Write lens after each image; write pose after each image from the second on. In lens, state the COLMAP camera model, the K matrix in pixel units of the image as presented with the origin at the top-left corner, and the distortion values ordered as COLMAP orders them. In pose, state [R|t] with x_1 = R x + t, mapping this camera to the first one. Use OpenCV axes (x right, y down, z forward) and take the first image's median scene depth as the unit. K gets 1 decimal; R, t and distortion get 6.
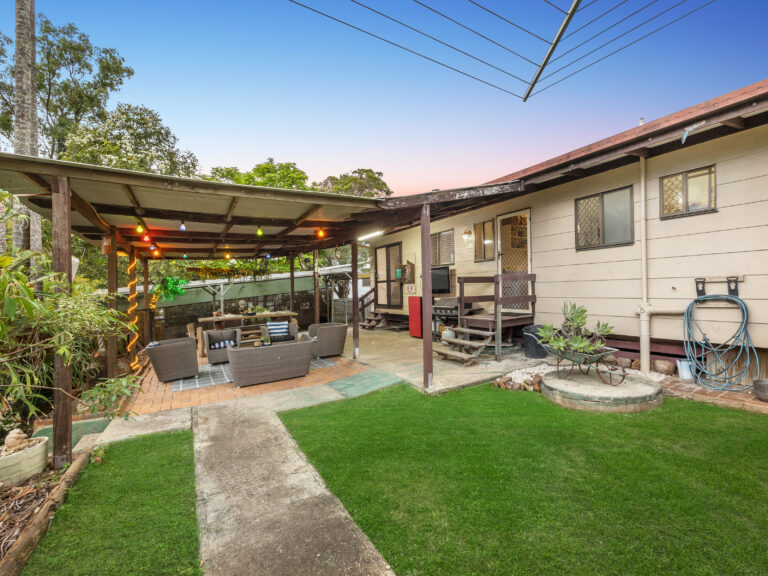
lens RADIAL K [[348.3, 0, 388.6], [0, 348.3, 293.4], [0, 0, 1]] dist [-0.001287, 0.000466]
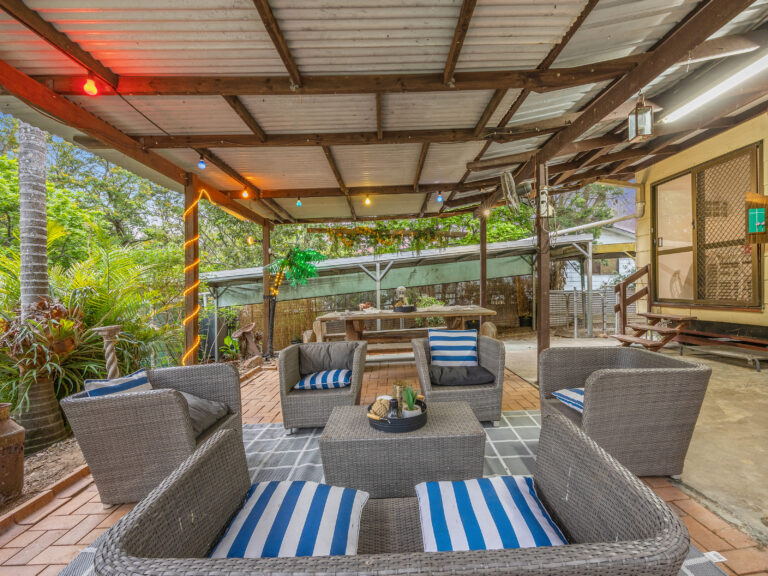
lens RADIAL K [[348.3, 0, 388.9], [0, 348.3, 290.8], [0, 0, 1]] dist [-0.001287, 0.000466]
pose [[0.866380, 0.012647, -0.499225, -0.116154], [-0.010260, 0.999919, 0.007525, 0.020442], [0.499280, -0.001398, 0.866440, 0.393655]]
